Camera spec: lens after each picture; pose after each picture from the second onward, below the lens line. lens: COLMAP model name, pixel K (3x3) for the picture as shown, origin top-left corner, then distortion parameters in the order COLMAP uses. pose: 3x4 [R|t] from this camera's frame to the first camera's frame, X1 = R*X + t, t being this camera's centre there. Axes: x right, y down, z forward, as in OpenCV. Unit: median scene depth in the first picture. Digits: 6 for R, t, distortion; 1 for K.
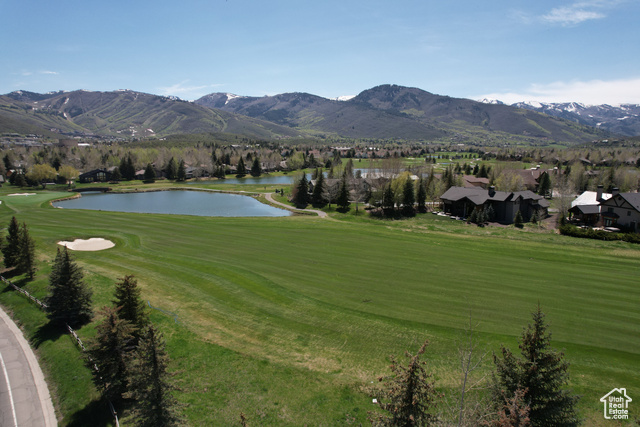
lens RADIAL K [[409.5, 0, 322.4], [0, 409.5, 214.9], [0, 0, 1]] dist [-0.076469, 0.074340]
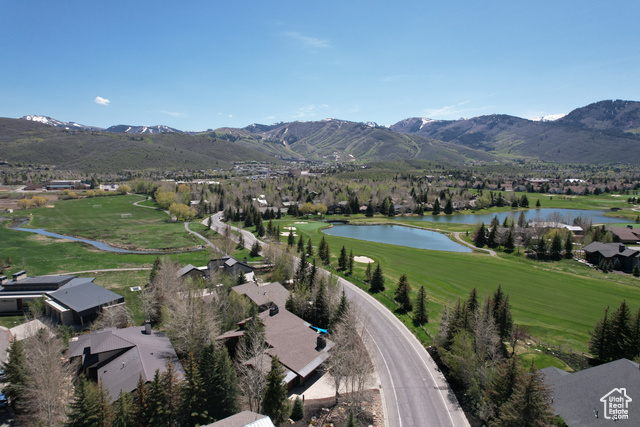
lens RADIAL K [[409.5, 0, 322.4], [0, 409.5, 214.9], [0, 0, 1]] dist [-0.076469, 0.074340]
pose [[0.896888, 0.052532, -0.439127, 0.062636], [-0.075637, 0.996511, -0.035272, -0.030840], [0.435742, 0.064849, 0.897732, -0.461223]]
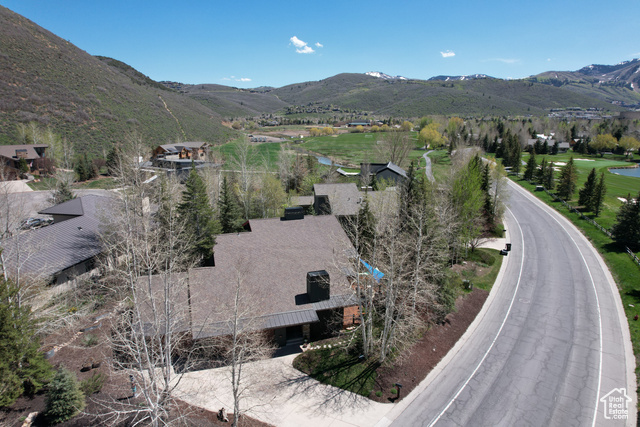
lens RADIAL K [[410.5, 0, 322.3], [0, 410.5, 214.1], [0, 0, 1]] dist [-0.083927, 0.080507]
pose [[0.370818, 0.210793, -0.904467, 0.043410], [-0.154876, 0.974299, 0.163571, 0.027586], [0.915701, 0.079425, 0.393934, -0.116582]]
